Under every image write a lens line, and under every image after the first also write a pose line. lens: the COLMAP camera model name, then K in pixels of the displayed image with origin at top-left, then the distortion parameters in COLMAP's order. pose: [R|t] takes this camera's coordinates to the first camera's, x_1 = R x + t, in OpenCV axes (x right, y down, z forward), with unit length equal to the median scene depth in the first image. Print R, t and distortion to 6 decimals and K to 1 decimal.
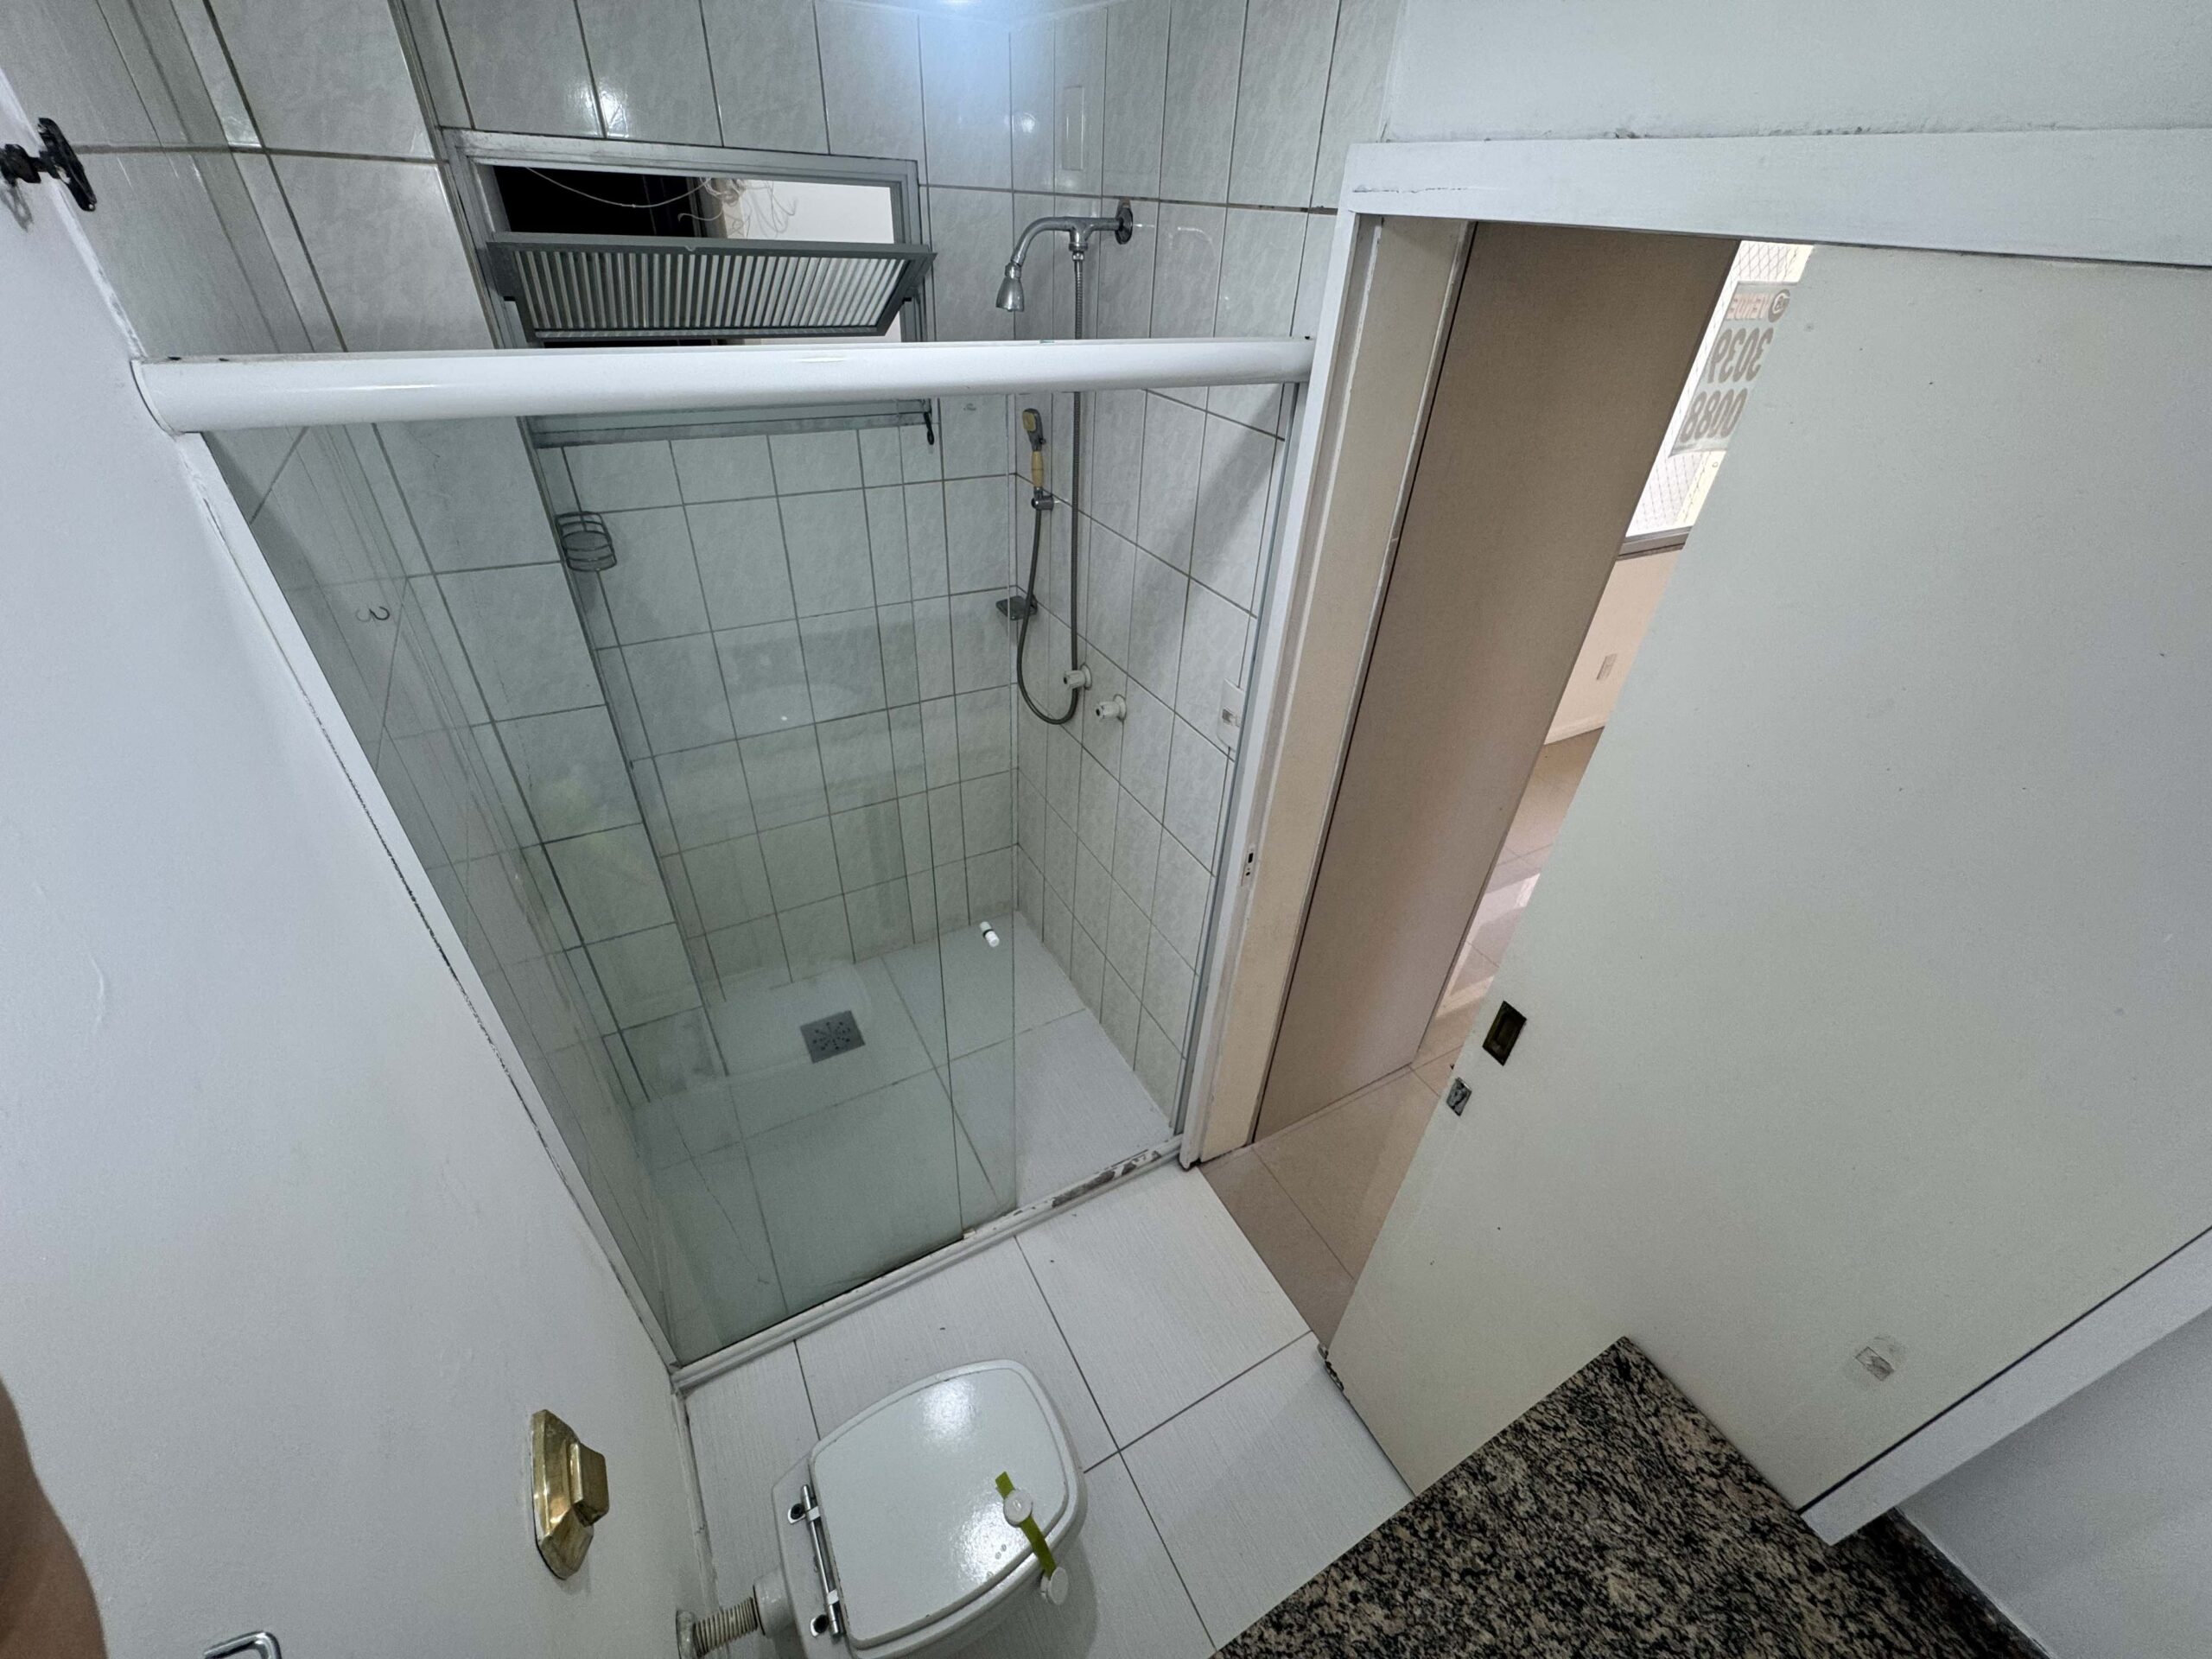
lens RADIAL K [[883.9, 0, 1106.0], [0, 883.9, 829.5], [0, 0, 1]] dist [-0.000242, -0.002169]
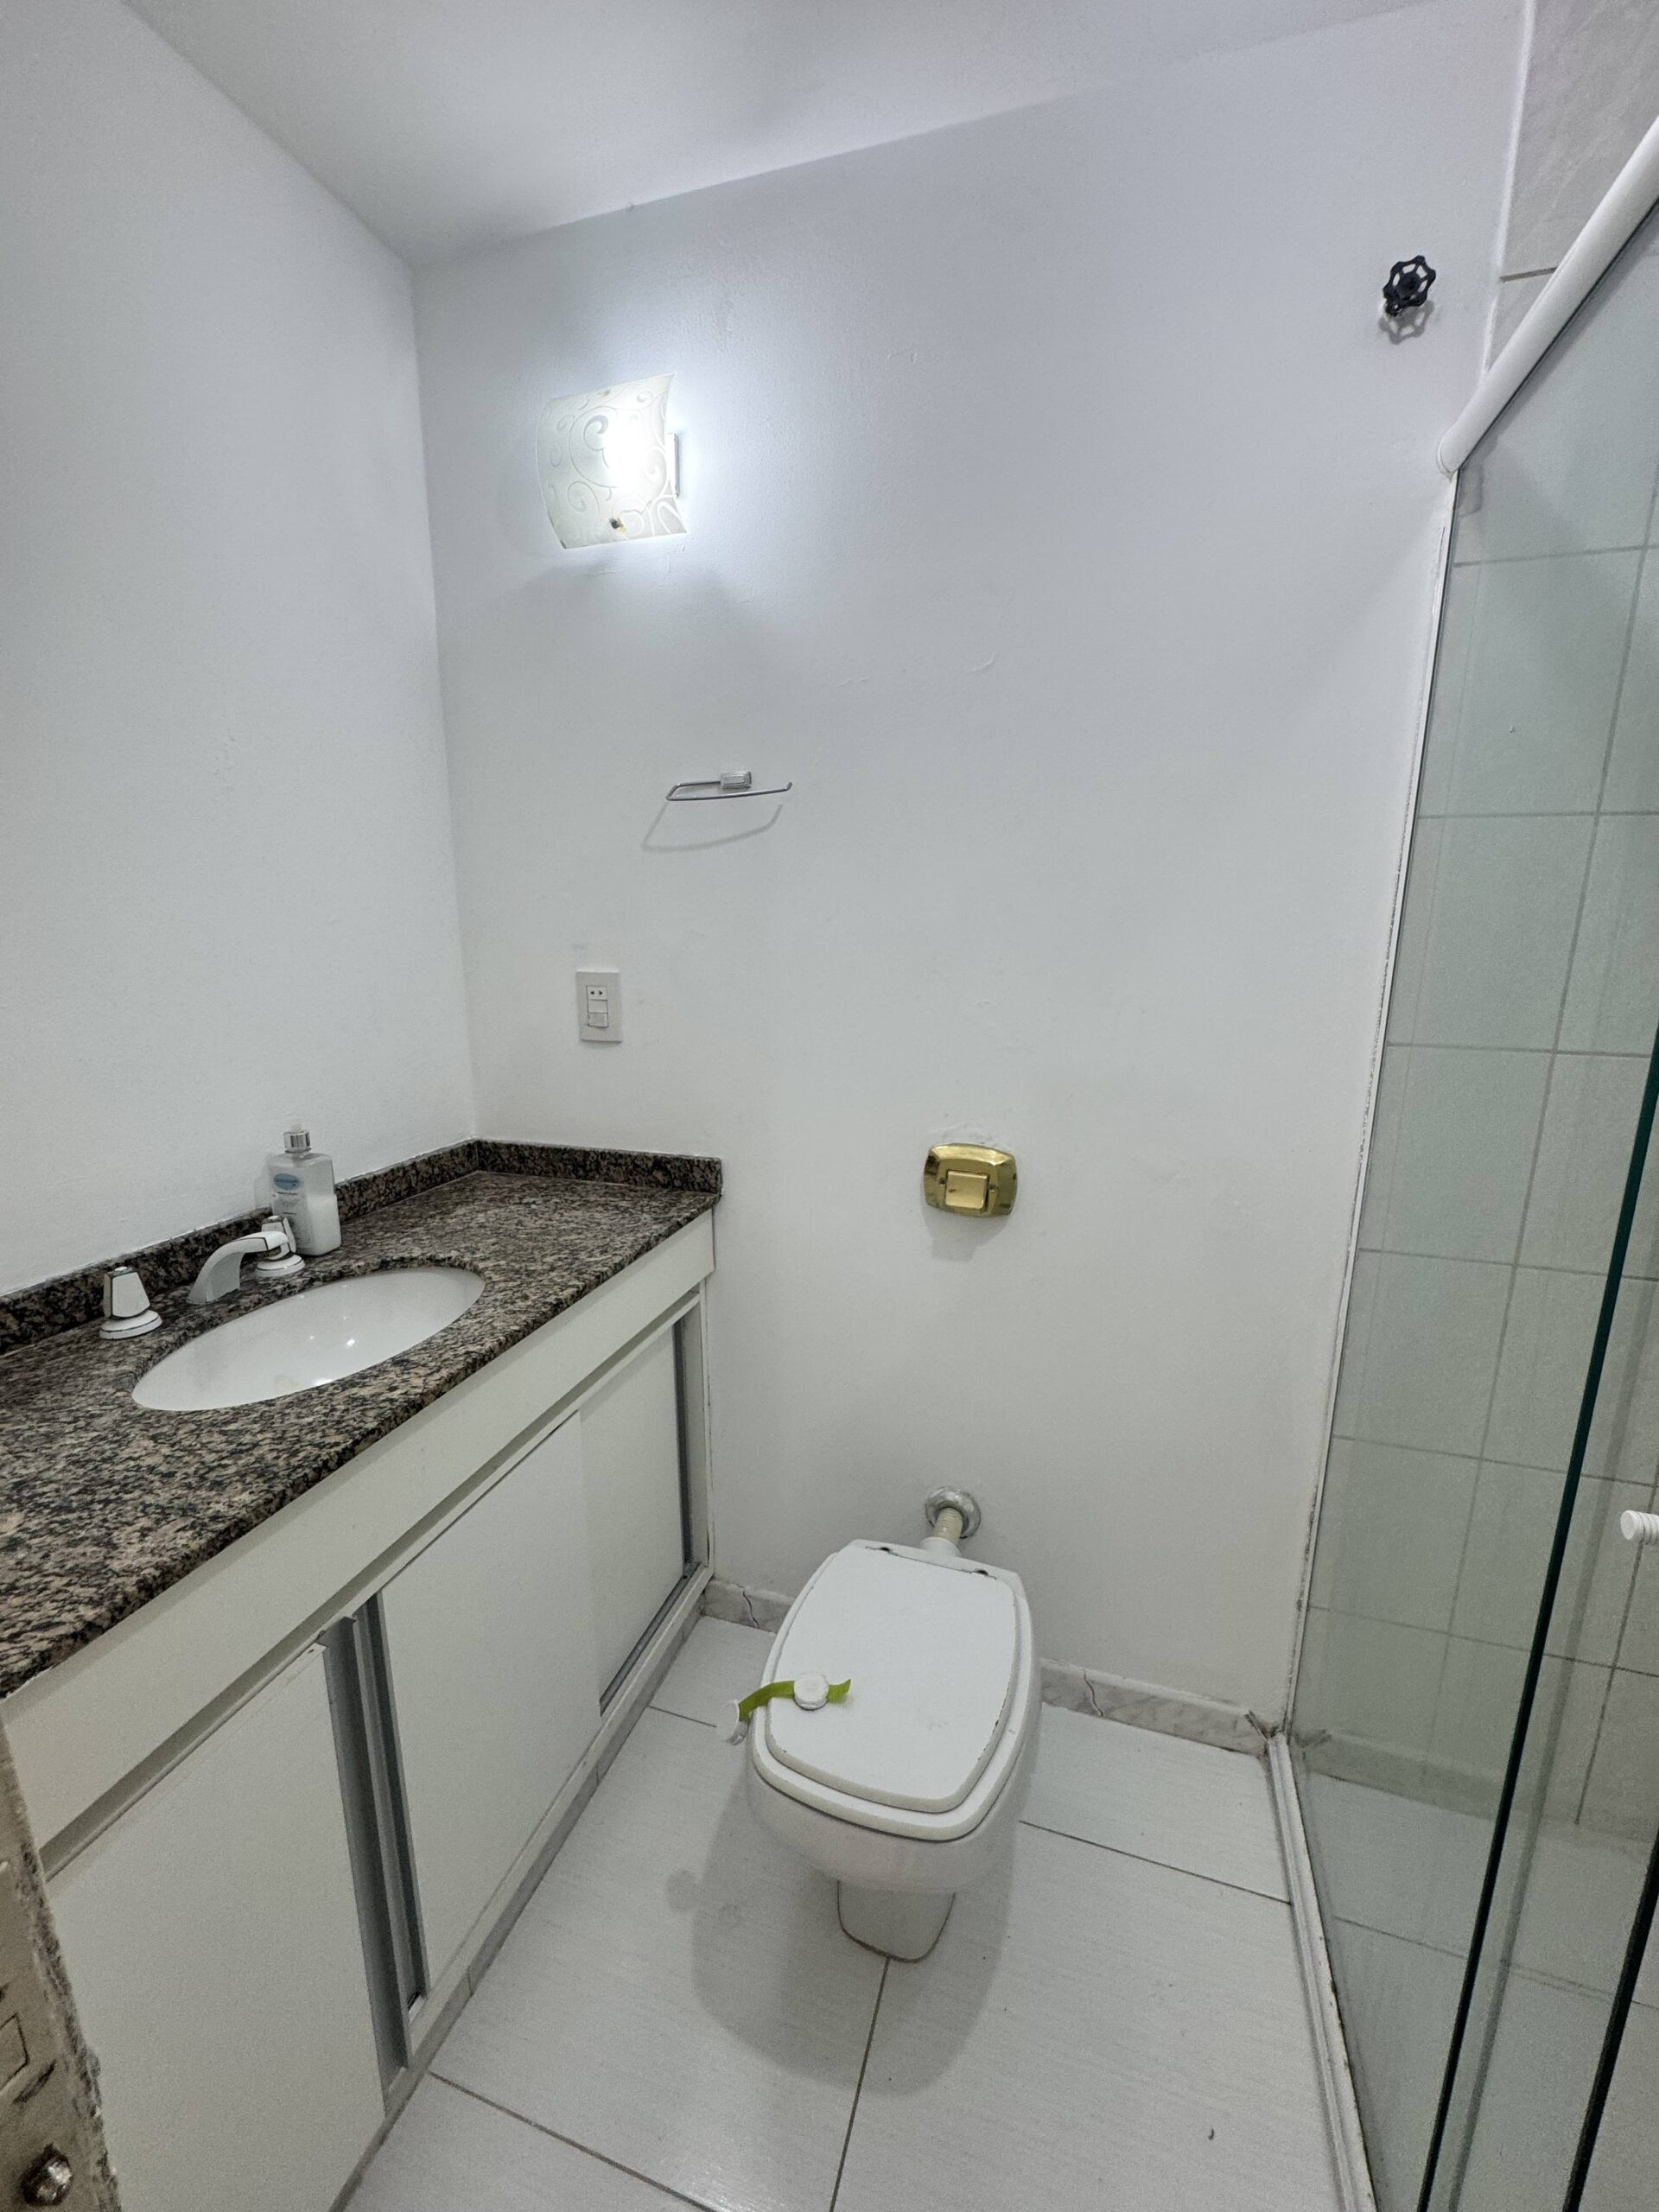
lens RADIAL K [[883.9, 0, 829.5], [0, 883.9, 1106.0], [0, 0, 1]] dist [-0.000242, -0.002169]
pose [[-0.731308, 0.092301, -0.675773, 0.532494], [-0.434411, 0.700802, 0.565830, -0.081073], [0.525810, 0.707360, -0.472405, 1.427770]]
